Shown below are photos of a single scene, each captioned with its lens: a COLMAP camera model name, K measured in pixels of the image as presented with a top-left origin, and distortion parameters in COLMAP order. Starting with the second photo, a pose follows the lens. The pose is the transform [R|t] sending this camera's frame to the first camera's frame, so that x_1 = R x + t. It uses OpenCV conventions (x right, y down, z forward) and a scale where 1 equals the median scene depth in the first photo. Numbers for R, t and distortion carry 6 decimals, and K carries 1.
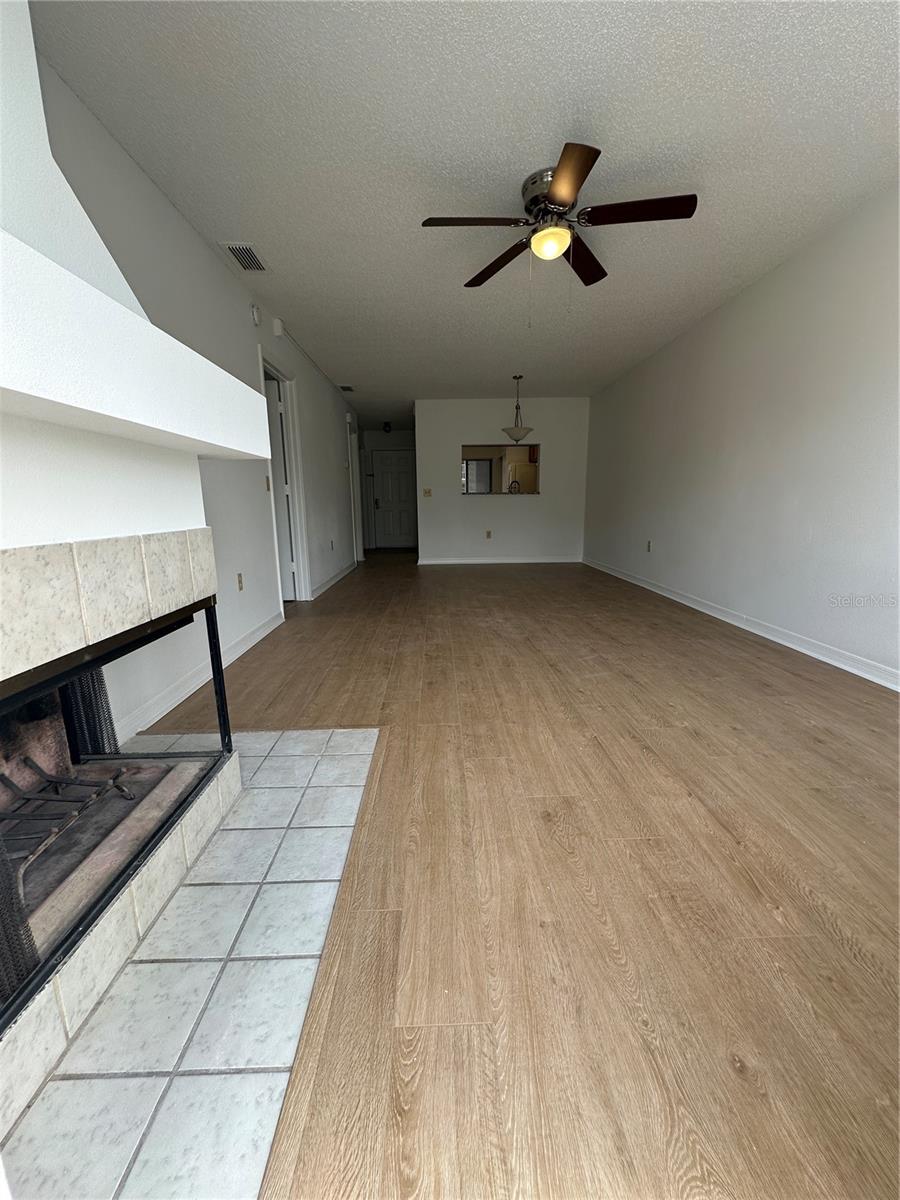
lens RADIAL K [[482.3, 0, 450.3], [0, 482.3, 601.3], [0, 0, 1]] dist [0.000079, -0.000010]
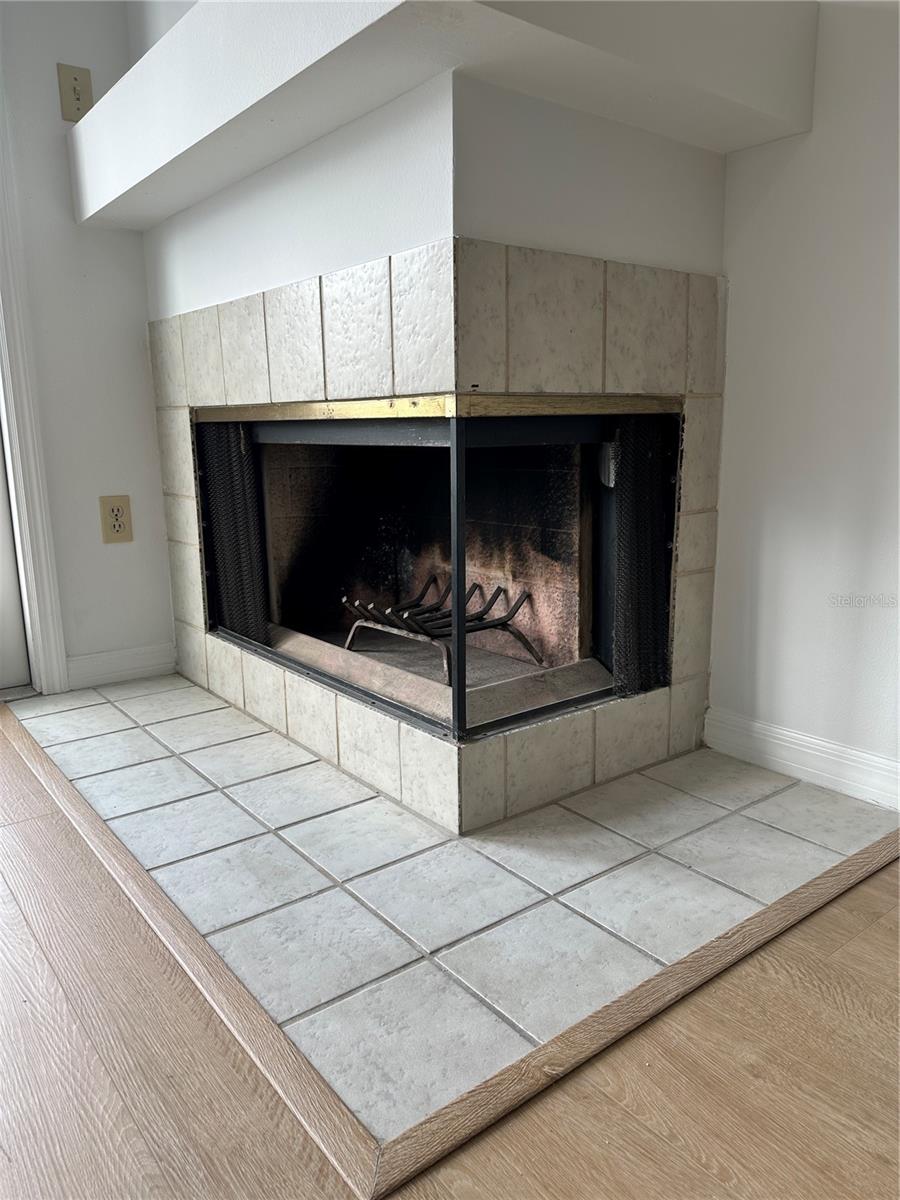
lens RADIAL K [[845.9, 0, 450.8], [0, 845.9, 605.5], [0, 0, 1]] dist [0.062287, -0.001114]
pose [[-0.801921, 0.140712, -0.580623, 0.021251], [-0.102829, 0.924854, 0.366156, -0.139563], [0.588514, 0.353333, -0.727191, 1.855858]]
